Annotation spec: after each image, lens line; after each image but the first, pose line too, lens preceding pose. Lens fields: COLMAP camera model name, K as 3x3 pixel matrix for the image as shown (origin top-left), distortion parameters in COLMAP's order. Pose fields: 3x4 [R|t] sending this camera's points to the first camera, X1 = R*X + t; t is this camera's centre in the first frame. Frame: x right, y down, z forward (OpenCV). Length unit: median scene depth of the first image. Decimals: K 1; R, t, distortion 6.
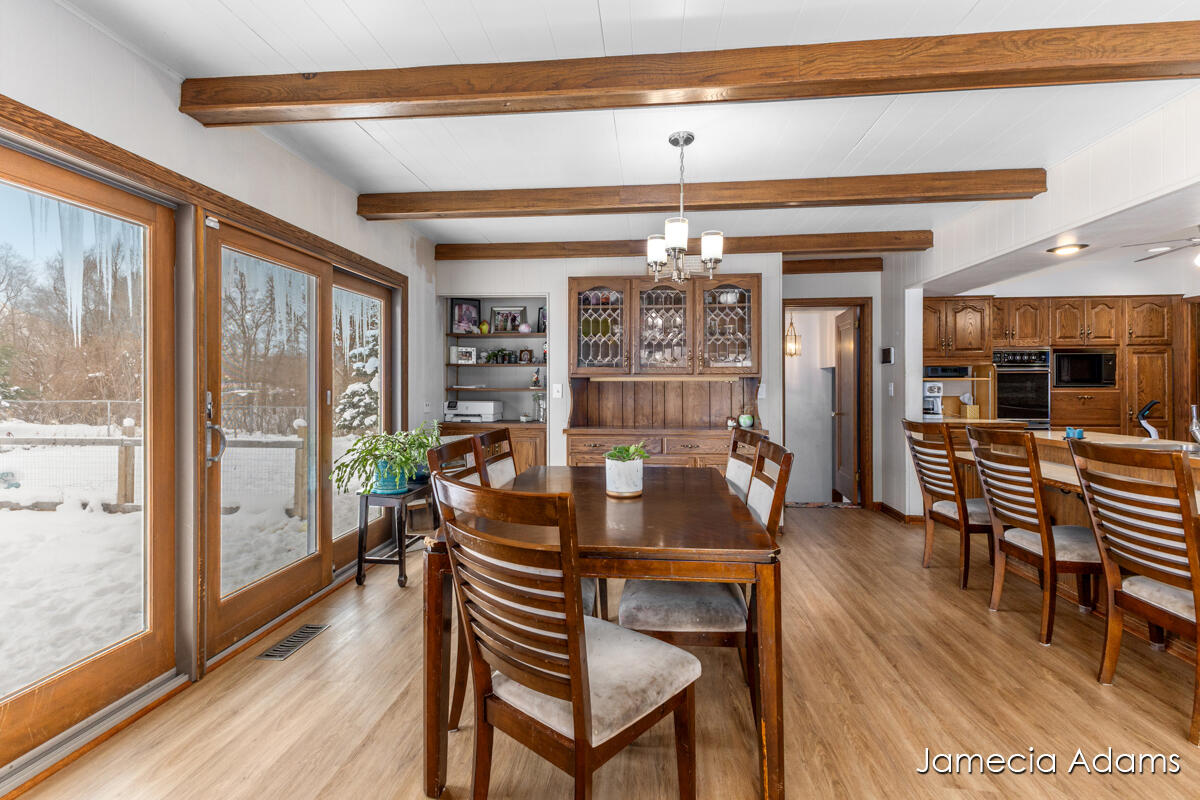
lens RADIAL K [[549.6, 0, 596.6], [0, 549.6, 380.4], [0, 0, 1]] dist [0.002558, 0.000318]
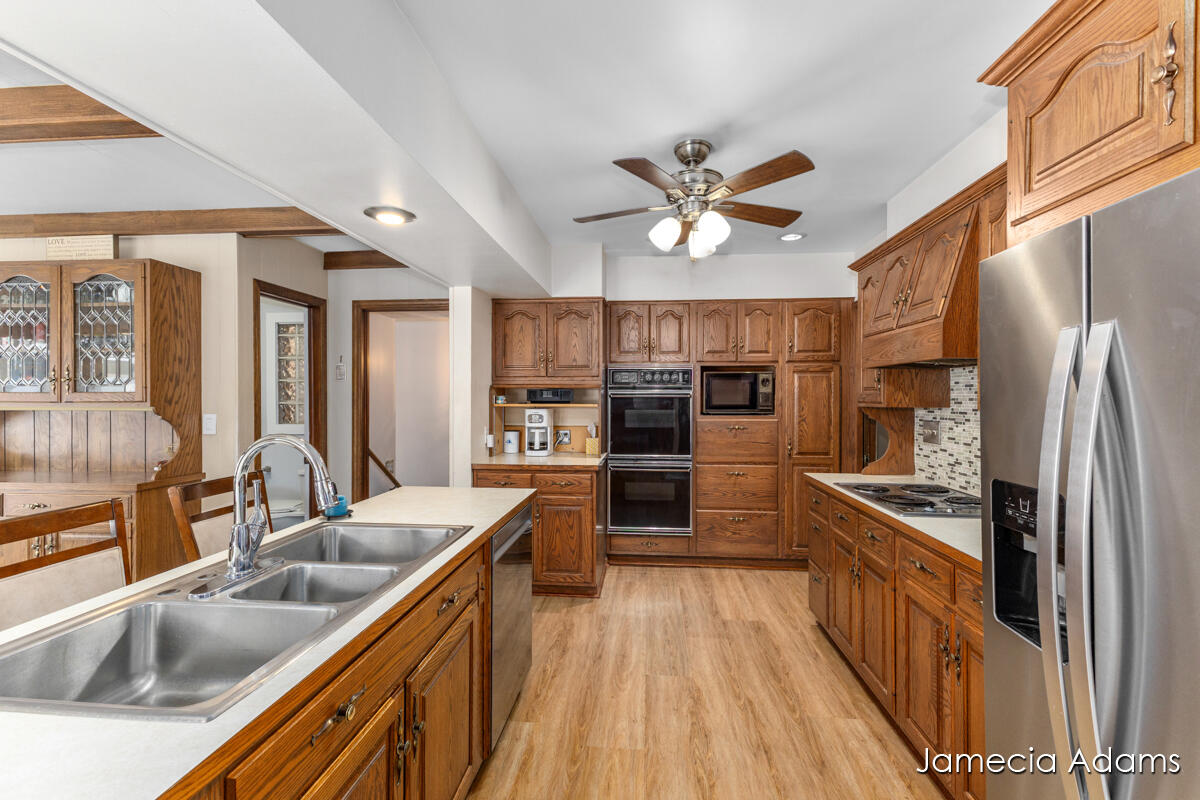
lens RADIAL K [[526.5, 0, 598.9], [0, 526.5, 394.5], [0, 0, 1]] dist [0.016936, 0.000174]
pose [[0.999905, 0.001201, 0.013710, 0.682899], [-0.001279, 0.999983, 0.005731, -0.021046], [-0.013703, -0.005748, 0.999890, 0.247116]]
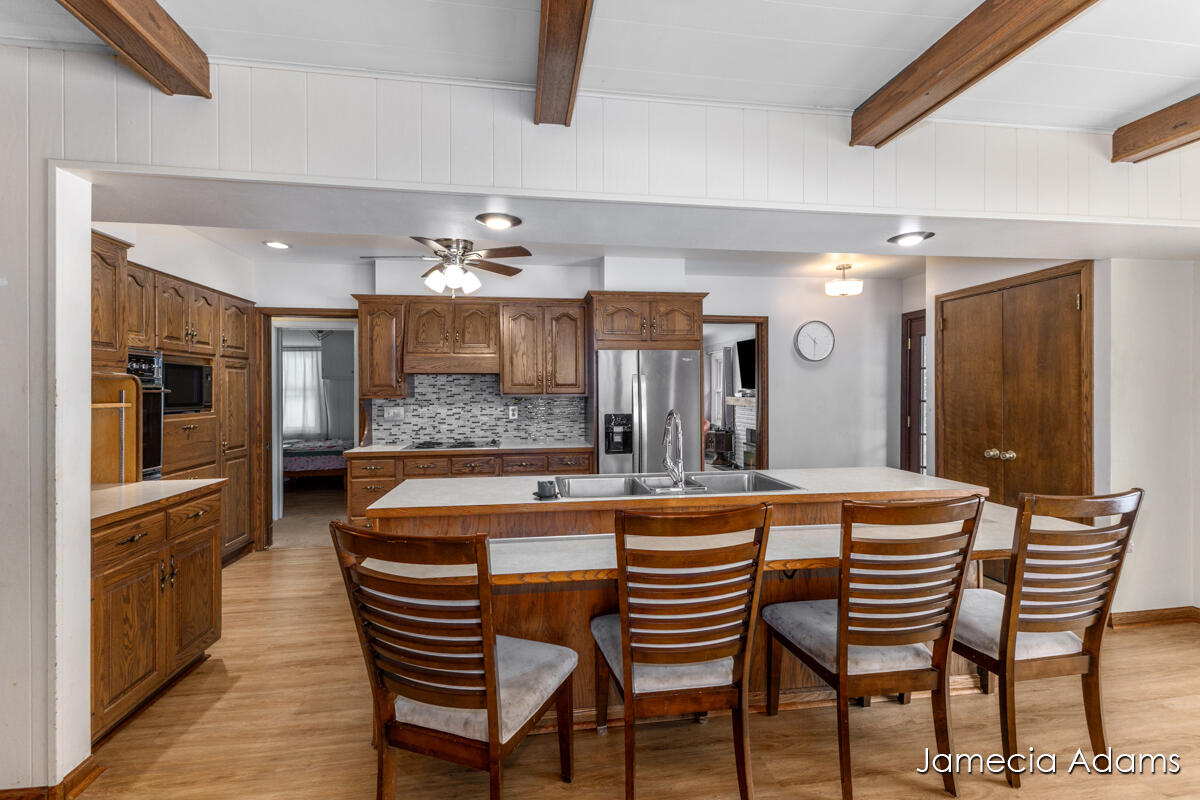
lens RADIAL K [[526.5, 0, 598.9], [0, 526.5, 394.5], [0, 0, 1]] dist [0.016936, 0.000174]
pose [[-0.251446, -0.002437, 0.967868, 0.110609], [-0.004809, 0.999988, 0.001268, -0.013672], [-0.967859, -0.004336, -0.251455, 0.675229]]
